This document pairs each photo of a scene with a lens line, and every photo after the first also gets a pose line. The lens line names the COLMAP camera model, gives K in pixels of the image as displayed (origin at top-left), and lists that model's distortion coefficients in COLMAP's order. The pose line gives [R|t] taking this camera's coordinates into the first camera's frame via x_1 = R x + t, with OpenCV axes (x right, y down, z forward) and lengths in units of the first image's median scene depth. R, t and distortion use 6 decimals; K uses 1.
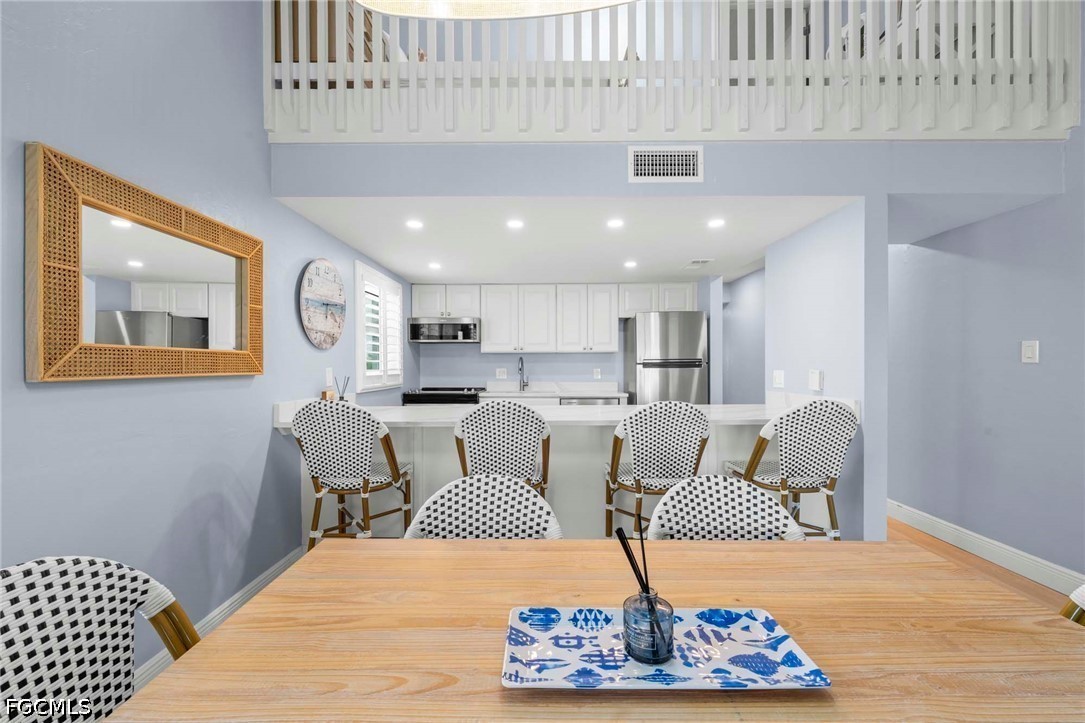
lens RADIAL K [[428.2, 0, 541.9], [0, 428.2, 364.0], [0, 0, 1]] dist [-0.001196, -0.000277]
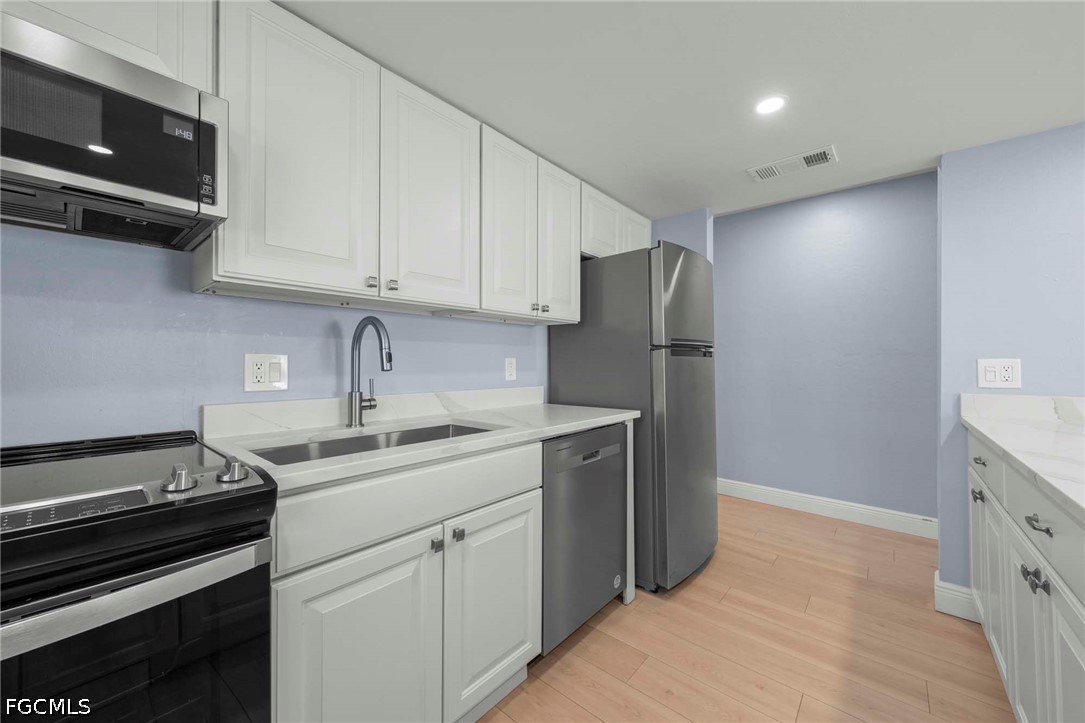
lens RADIAL K [[412.3, 0, 545.4], [0, 412.3, 358.5], [0, 0, 1]] dist [0.001060, 0.000080]
pose [[0.650250, 0.009199, 0.759665, -0.299725], [-0.006353, 0.999958, -0.006671, 0.023171], [-0.759694, -0.000489, 0.650281, 1.137624]]
